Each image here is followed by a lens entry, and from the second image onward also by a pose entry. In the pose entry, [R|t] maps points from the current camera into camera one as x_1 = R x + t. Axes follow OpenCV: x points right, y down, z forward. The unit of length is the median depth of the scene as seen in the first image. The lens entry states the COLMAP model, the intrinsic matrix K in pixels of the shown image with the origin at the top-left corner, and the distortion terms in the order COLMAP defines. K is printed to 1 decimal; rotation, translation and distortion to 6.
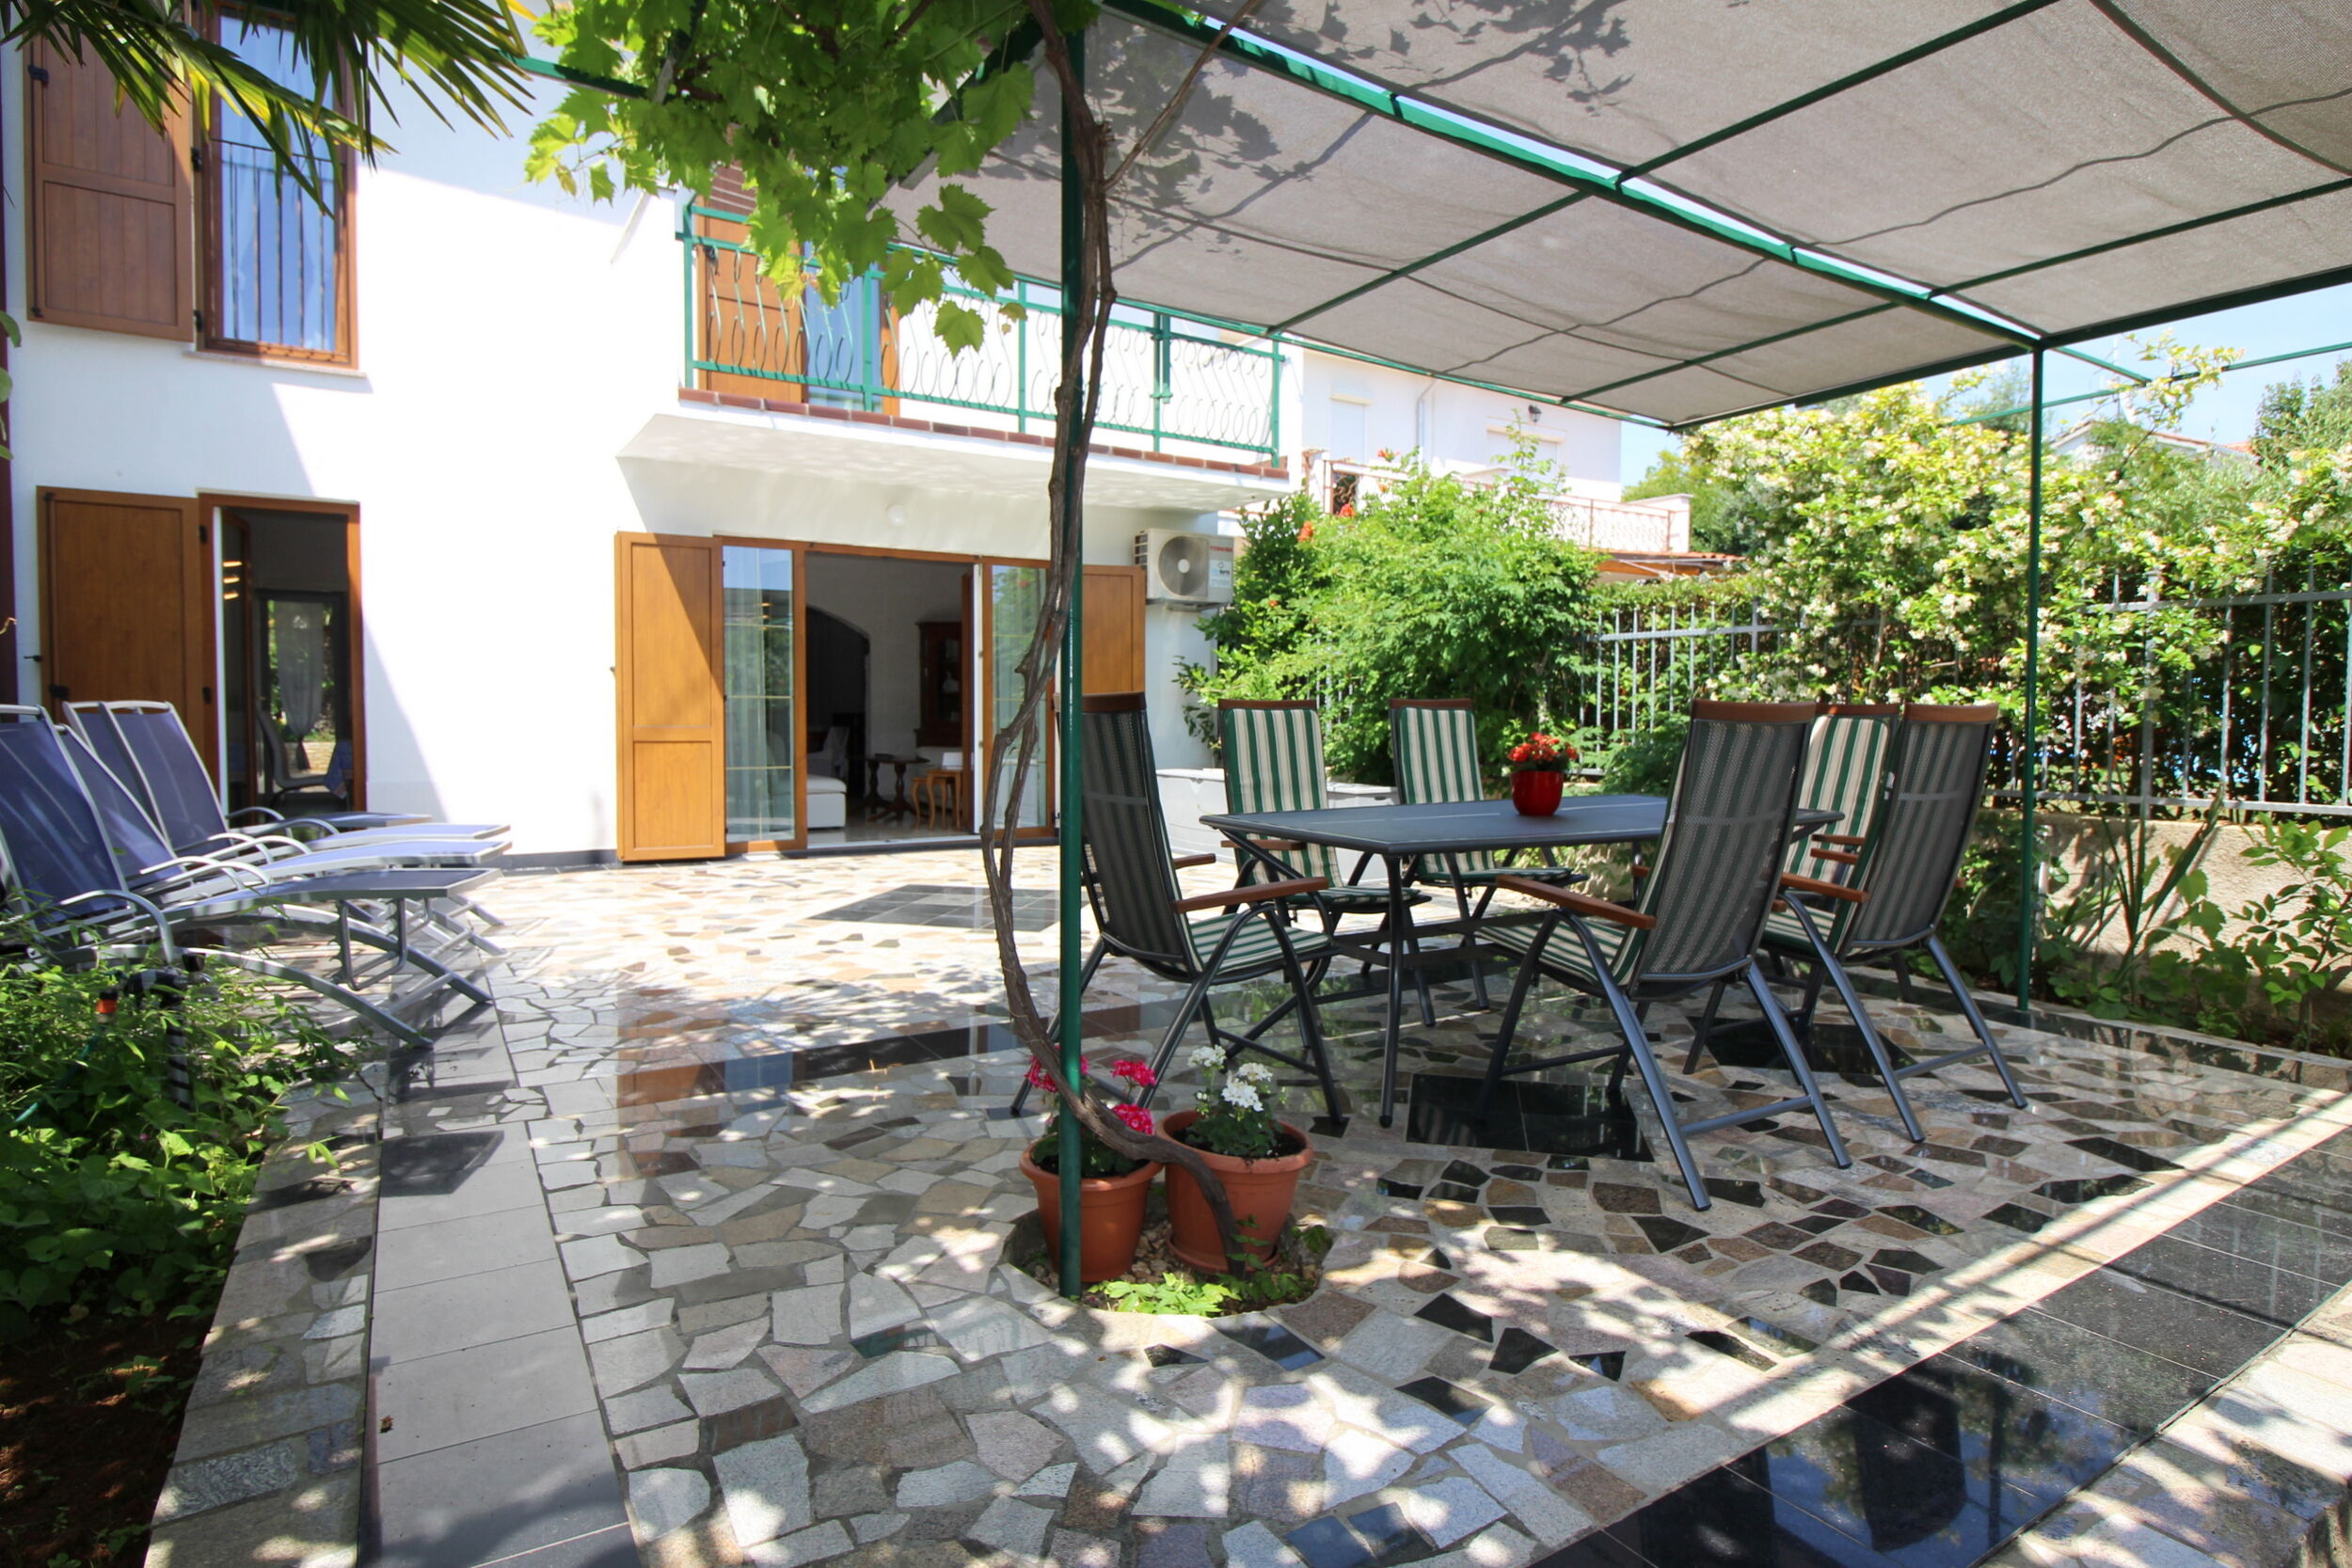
lens RADIAL K [[1262.2, 0, 1170.8], [0, 1262.2, 800.3], [0, 0, 1]] dist [0.000239, -0.000070]
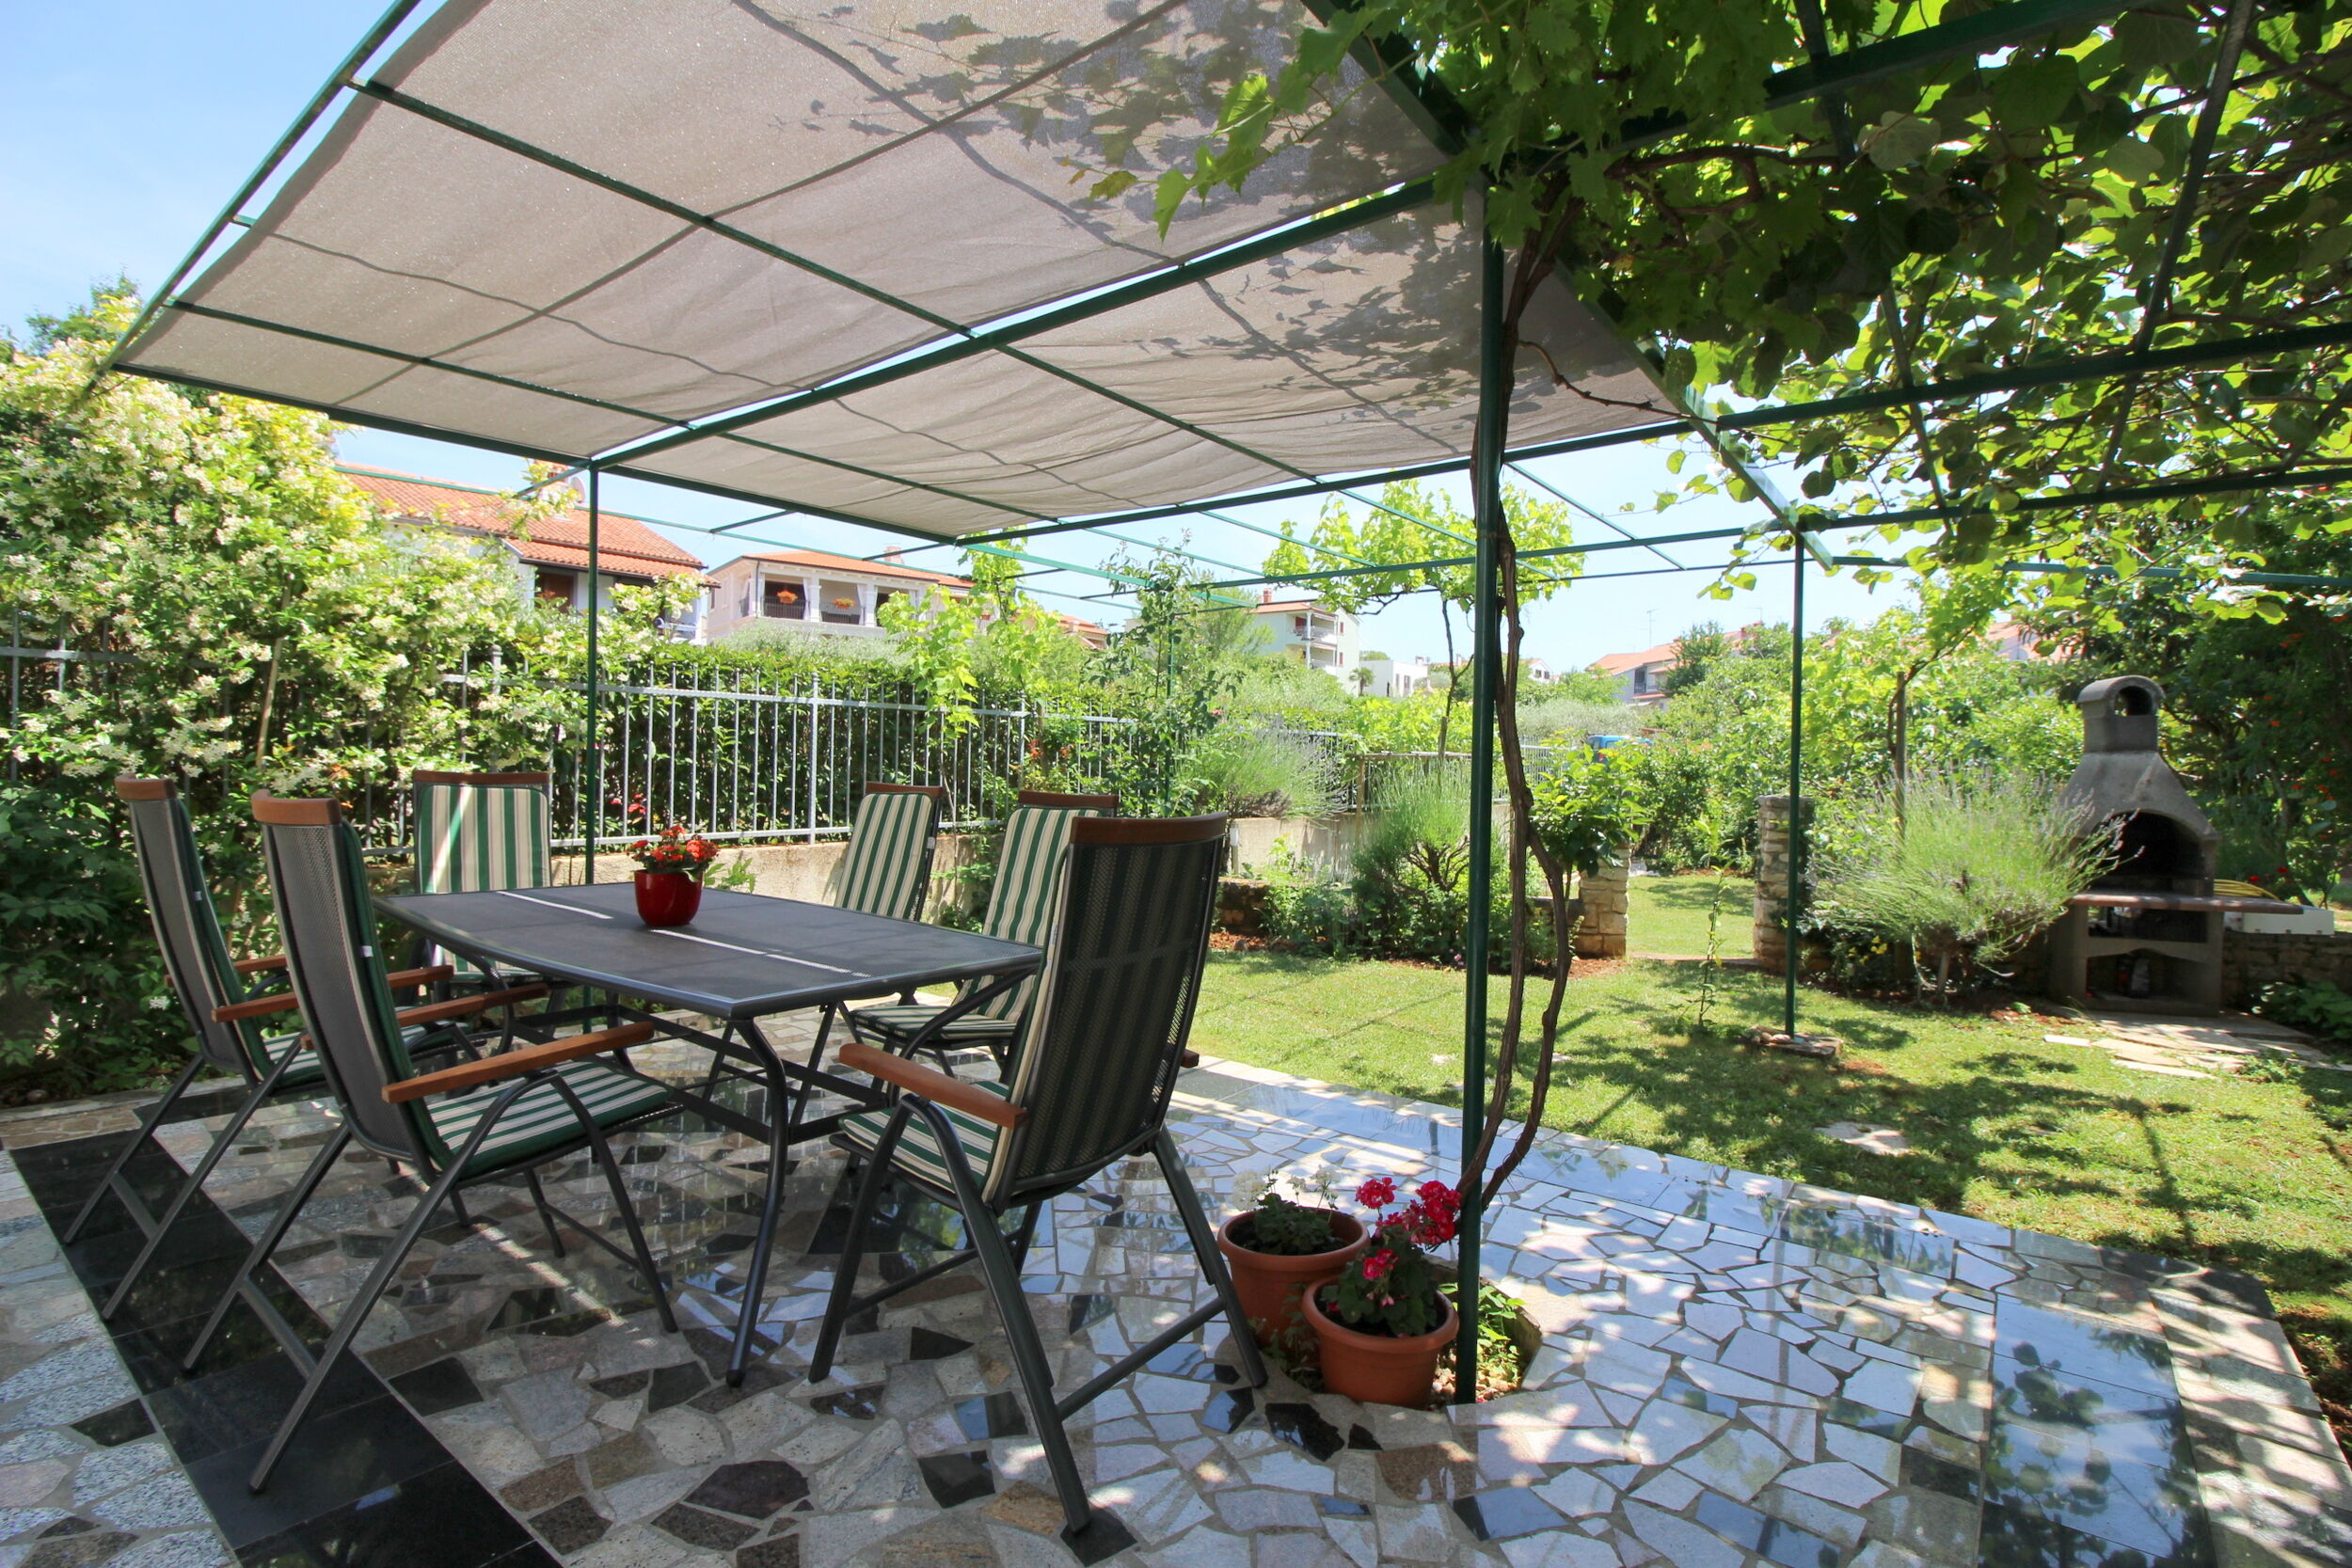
lens RADIAL K [[1094.7, 0, 1186.3], [0, 1094.7, 769.0], [0, 0, 1]] dist [-0.012257, -0.004159]
pose [[-0.357902, -0.021881, 0.933503, -0.261564], [0.039447, 0.998479, 0.038528, -0.054829], [-0.932925, 0.050613, -0.356495, 0.488423]]
